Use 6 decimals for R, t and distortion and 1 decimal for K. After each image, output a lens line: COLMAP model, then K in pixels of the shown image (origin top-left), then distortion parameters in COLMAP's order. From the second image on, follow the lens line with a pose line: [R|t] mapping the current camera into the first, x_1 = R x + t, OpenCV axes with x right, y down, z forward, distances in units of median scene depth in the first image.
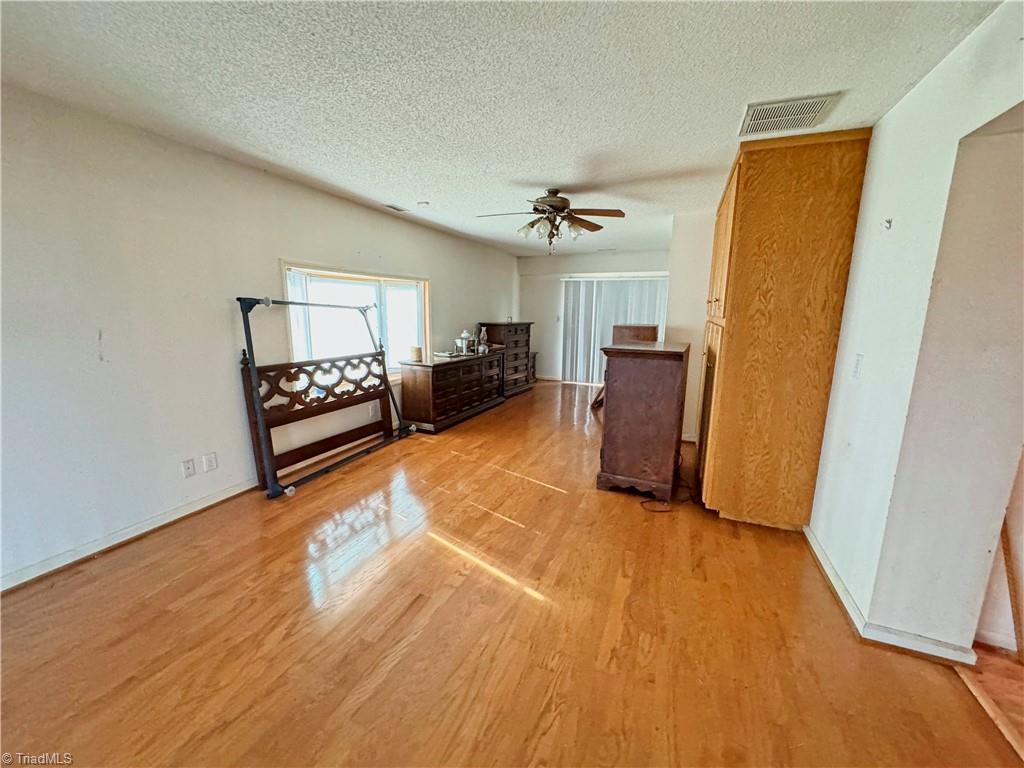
lens RADIAL K [[408.5, 0, 513.4], [0, 408.5, 384.8], [0, 0, 1]] dist [-0.001496, -0.000486]
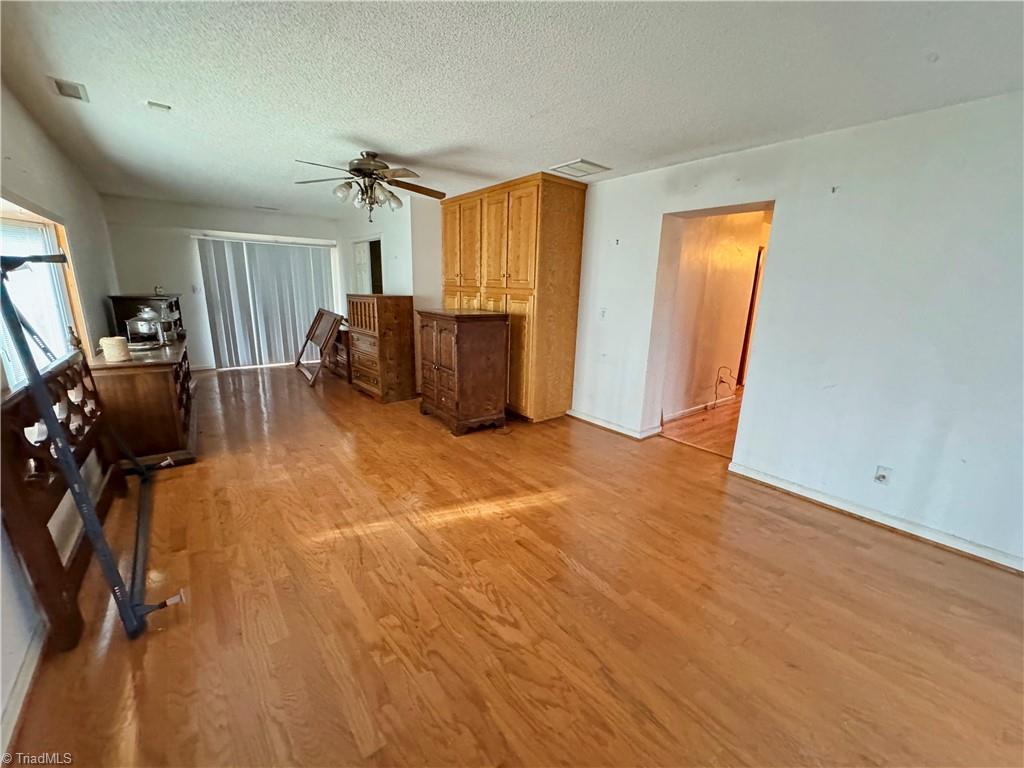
lens RADIAL K [[408.5, 0, 513.0], [0, 408.5, 386.5], [0, 0, 1]] dist [-0.001496, -0.000486]
pose [[0.476893, -0.207922, 0.854015, -0.734146], [0.139996, 0.977183, 0.159733, -0.054436], [-0.867741, 0.043383, 0.495120, 0.289471]]
